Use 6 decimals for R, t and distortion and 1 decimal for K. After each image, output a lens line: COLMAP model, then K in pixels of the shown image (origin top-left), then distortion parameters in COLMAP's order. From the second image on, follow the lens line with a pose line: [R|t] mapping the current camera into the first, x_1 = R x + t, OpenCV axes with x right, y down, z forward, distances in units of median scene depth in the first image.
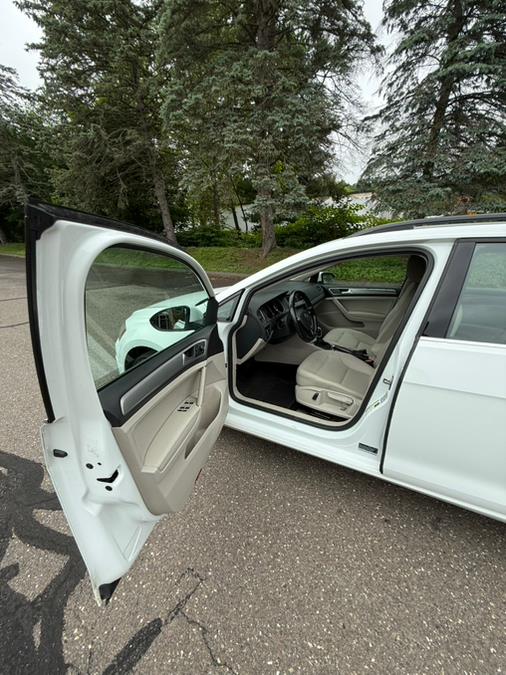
lens RADIAL K [[267.9, 0, 254.1], [0, 267.9, 334.1], [0, 0, 1]] dist [-0.002005, 0.000345]
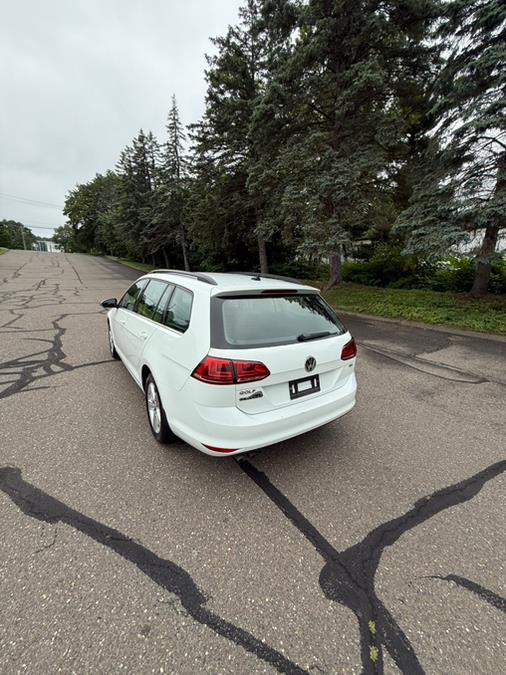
lens RADIAL K [[267.9, 0, 253.7], [0, 267.9, 336.3], [0, 0, 1]] dist [-0.002005, 0.000345]
pose [[0.888950, 0.140699, -0.435858, 0.425620], [-0.182941, 0.981512, -0.056276, 0.027173], [0.419882, 0.129763, 0.898254, -0.144236]]
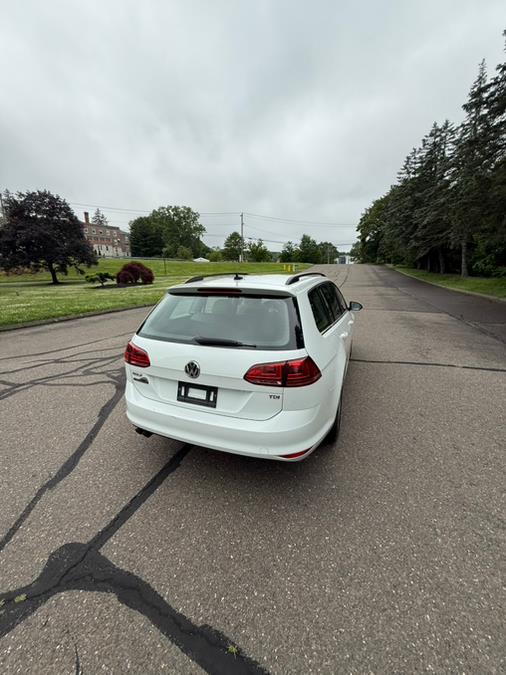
lens RADIAL K [[267.9, 0, 253.8], [0, 267.9, 336.2], [0, 0, 1]] dist [-0.002005, 0.000345]
pose [[0.129743, 0.222278, -0.966312, 0.580863], [-0.313315, 0.933808, 0.172734, -0.050300], [0.940745, 0.280349, 0.190798, 0.098592]]
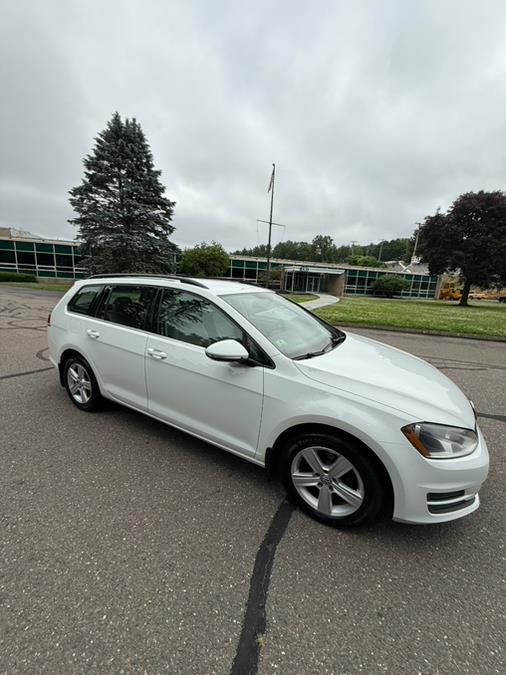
lens RADIAL K [[267.9, 0, 253.8], [0, 267.9, 337.5], [0, 0, 1]] dist [-0.002005, 0.000345]
pose [[-0.998944, -0.045735, -0.004484, 0.072291], [-0.041588, 0.858223, 0.511589, -0.206169], [-0.019549, 0.511235, -0.859219, 0.555741]]
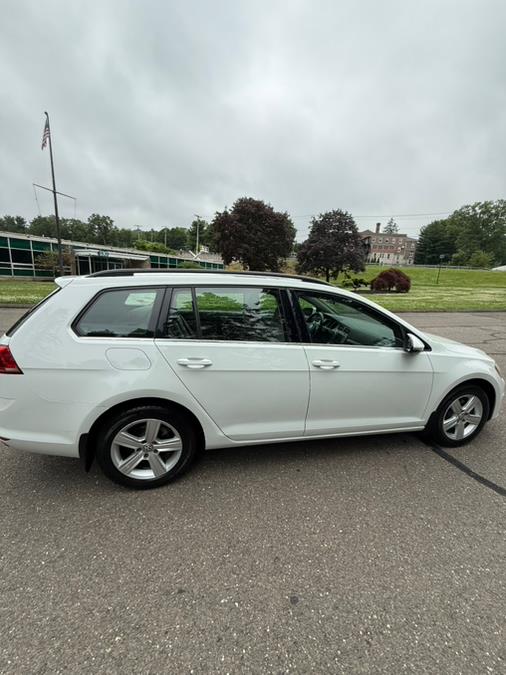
lens RADIAL K [[267.9, 0, 253.9], [0, 267.9, 336.6], [0, 0, 1]] dist [-0.002005, 0.000345]
pose [[-0.734632, 0.116167, -0.668446, 0.384387], [-0.260383, 0.861514, 0.435884, -0.157093], [0.626511, 0.494267, -0.602648, 0.420745]]
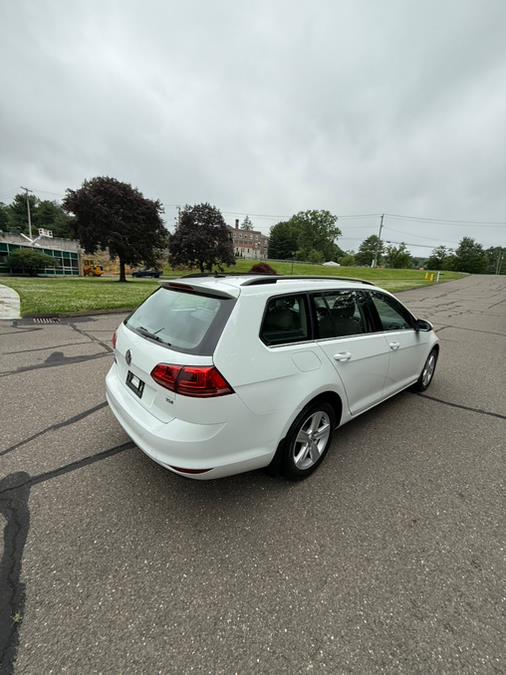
lens RADIAL K [[267.9, 0, 254.0], [0, 267.9, 336.8], [0, 0, 1]] dist [-0.002005, 0.000345]
pose [[-0.331507, 0.196306, -0.922804, 0.543225], [-0.350482, 0.882493, 0.313637, -0.097862], [0.875937, 0.427399, -0.223751, 0.240475]]
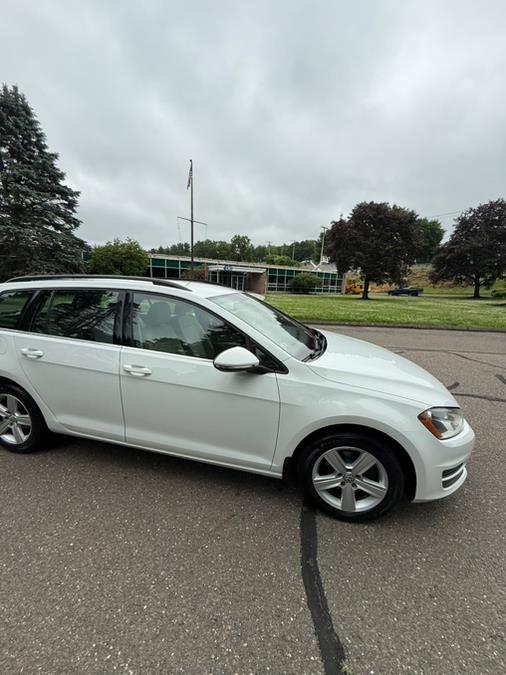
lens RADIAL K [[267.9, 0, 253.9], [0, 267.9, 337.0], [0, 0, 1]] dist [-0.002005, 0.000345]
pose [[-0.959799, 0.027883, -0.279300, 0.138087], [-0.117714, 0.863337, 0.490705, -0.196221], [0.254812, 0.503856, -0.825348, 0.530325]]
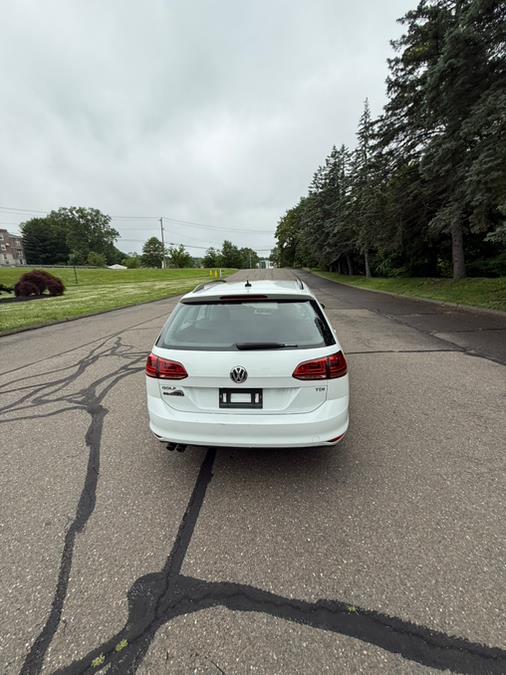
lens RADIAL K [[267.9, 0, 253.8], [0, 267.9, 336.2], [0, 0, 1]] dist [-0.002005, 0.000345]
pose [[0.396920, 0.181289, -0.899771, 0.571404], [-0.263102, 0.961635, 0.077690, -0.023511], [0.879336, 0.205894, 0.429390, 0.007834]]
